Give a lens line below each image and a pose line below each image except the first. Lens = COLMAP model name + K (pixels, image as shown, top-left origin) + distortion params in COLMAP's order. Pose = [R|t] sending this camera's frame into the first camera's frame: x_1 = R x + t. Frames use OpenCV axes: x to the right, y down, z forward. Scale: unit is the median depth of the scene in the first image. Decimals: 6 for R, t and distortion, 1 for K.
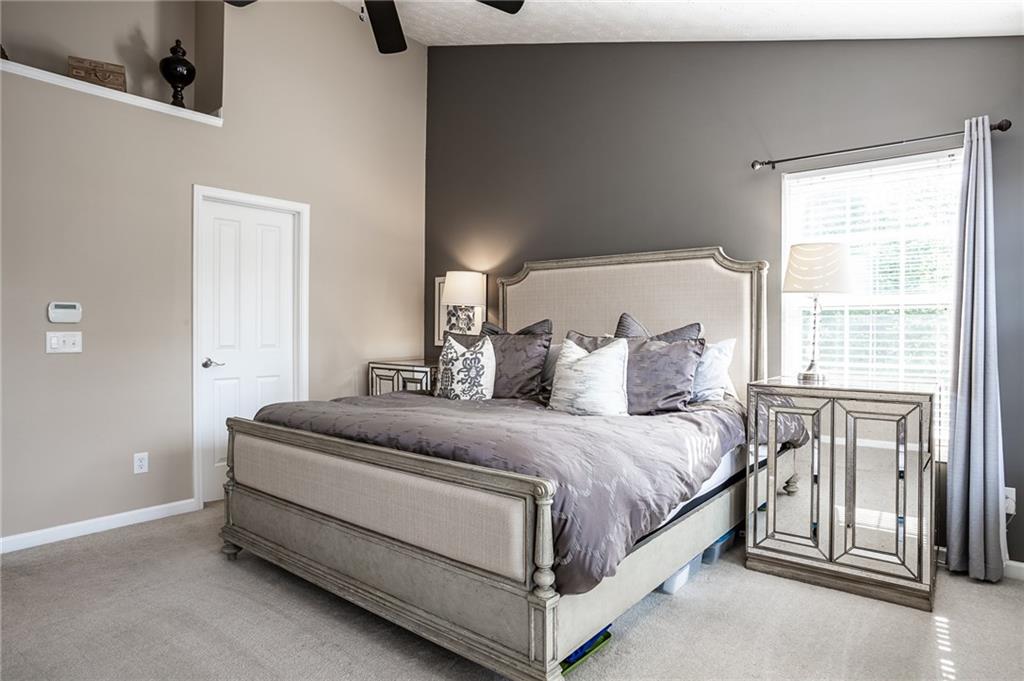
lens RADIAL K [[597.4, 0, 512.0], [0, 597.4, 340.5], [0, 0, 1]] dist [-0.050041, 0.000571]
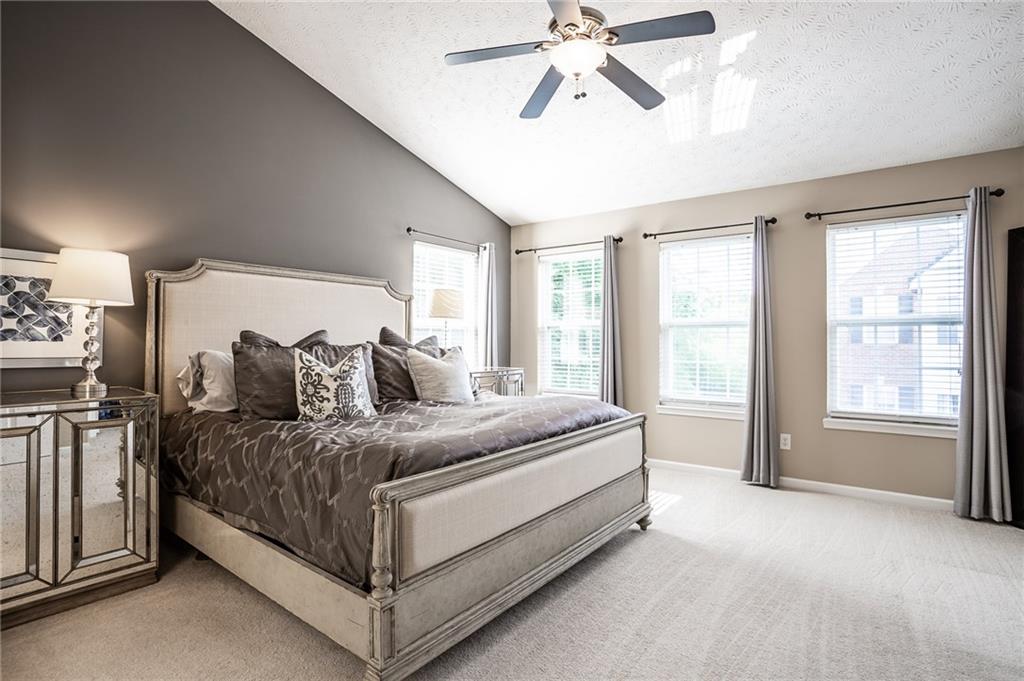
lens RADIAL K [[529.0, 0, 512.6], [0, 529.0, 336.7], [0, 0, 1]] dist [-0.001308, -0.000671]
pose [[-0.023520, 0.010064, 0.999673, -0.676096], [0.015795, 0.999828, -0.009694, -0.009186], [-0.999599, 0.015562, -0.023675, 0.568807]]
